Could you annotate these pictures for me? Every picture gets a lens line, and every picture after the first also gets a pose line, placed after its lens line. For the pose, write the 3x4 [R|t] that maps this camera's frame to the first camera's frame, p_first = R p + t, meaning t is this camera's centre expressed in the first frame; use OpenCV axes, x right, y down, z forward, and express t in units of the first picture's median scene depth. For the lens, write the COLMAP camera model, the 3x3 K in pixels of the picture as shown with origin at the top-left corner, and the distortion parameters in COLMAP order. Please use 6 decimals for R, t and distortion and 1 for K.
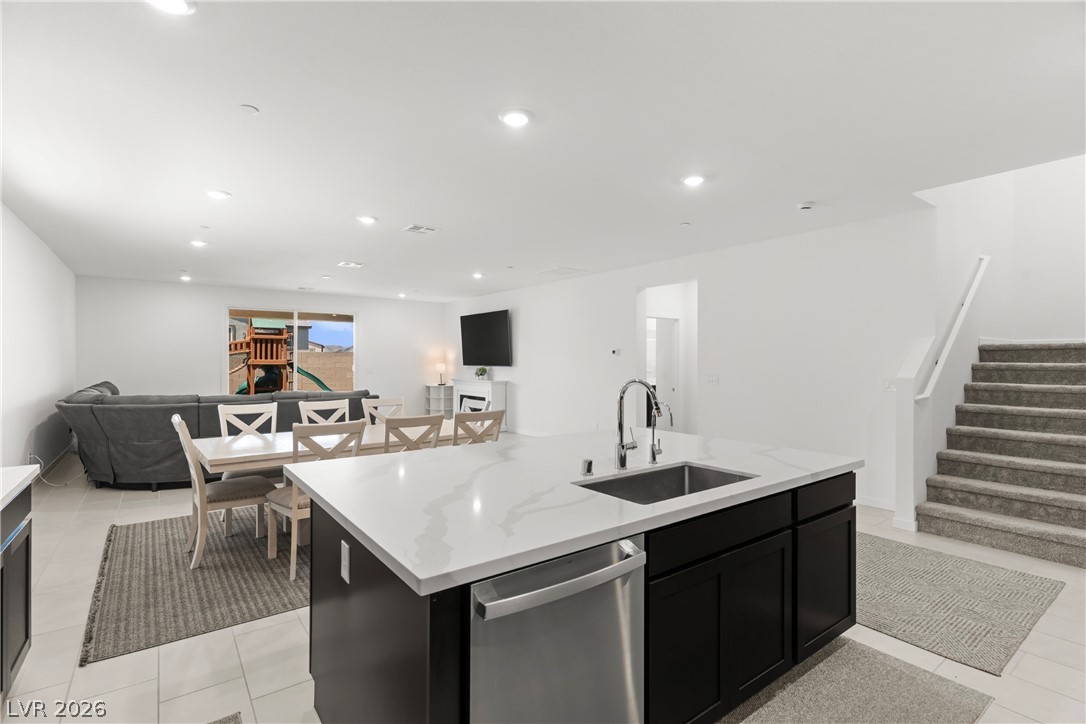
lens RADIAL K [[512.6, 0, 538.2], [0, 512.6, 364.0], [0, 0, 1]] dist [0.008186, -0.000952]
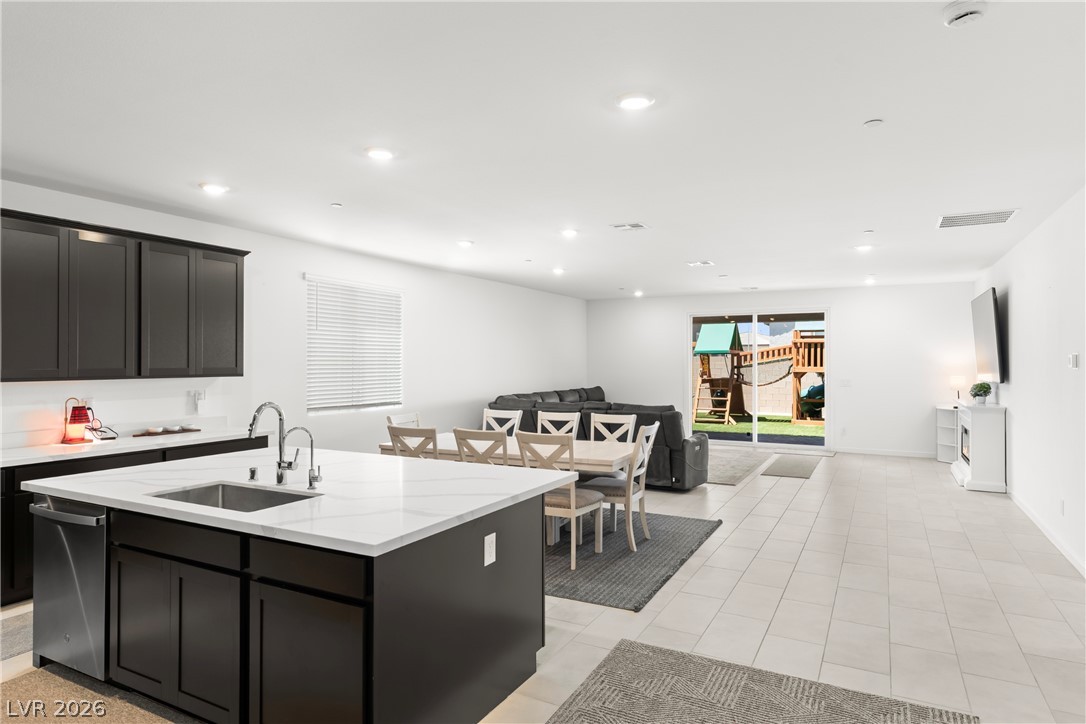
lens RADIAL K [[635.5, 0, 536.7], [0, 635.5, 357.4], [0, 0, 1]] dist [0.006926, -0.001312]
pose [[0.411145, -0.010161, -0.911513, 0.573723], [-0.004945, 0.999898, -0.013377, -0.018131], [0.911557, 0.010007, 0.411053, 0.329259]]
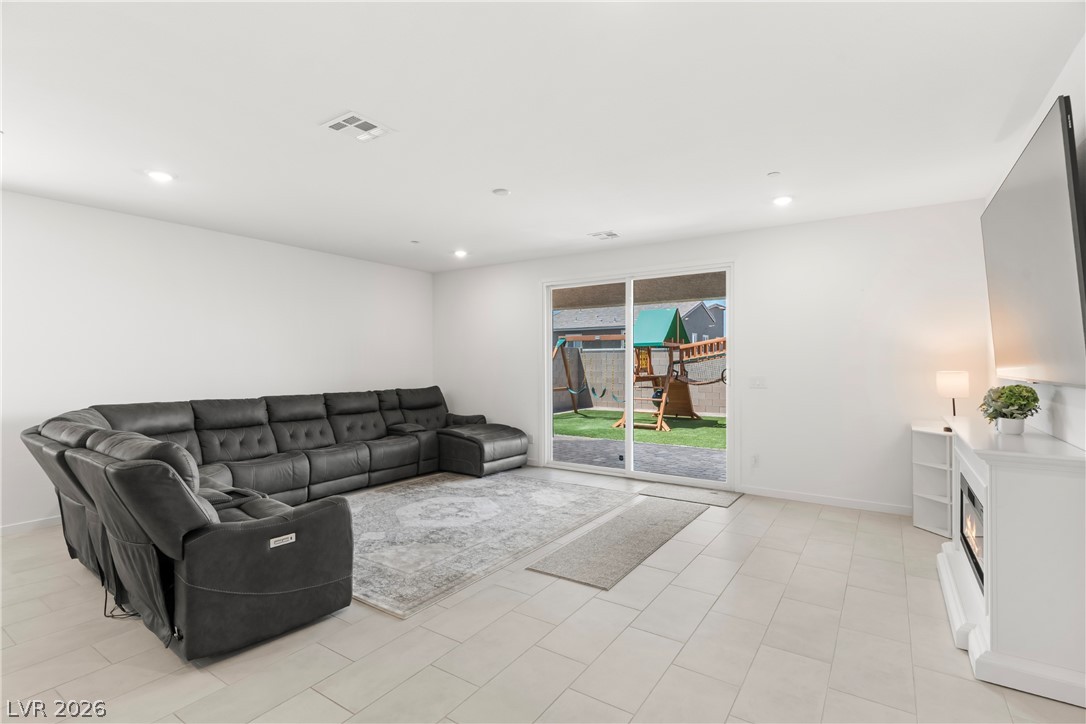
lens RADIAL K [[512.6, 0, 539.8], [0, 512.6, 360.5], [0, 0, 1]] dist [0.008186, -0.000952]
pose [[0.322770, -0.009240, -0.946432, 0.088228], [-0.002837, 0.999938, -0.010730, -0.004438], [0.946473, 0.006149, 0.322724, 1.103331]]
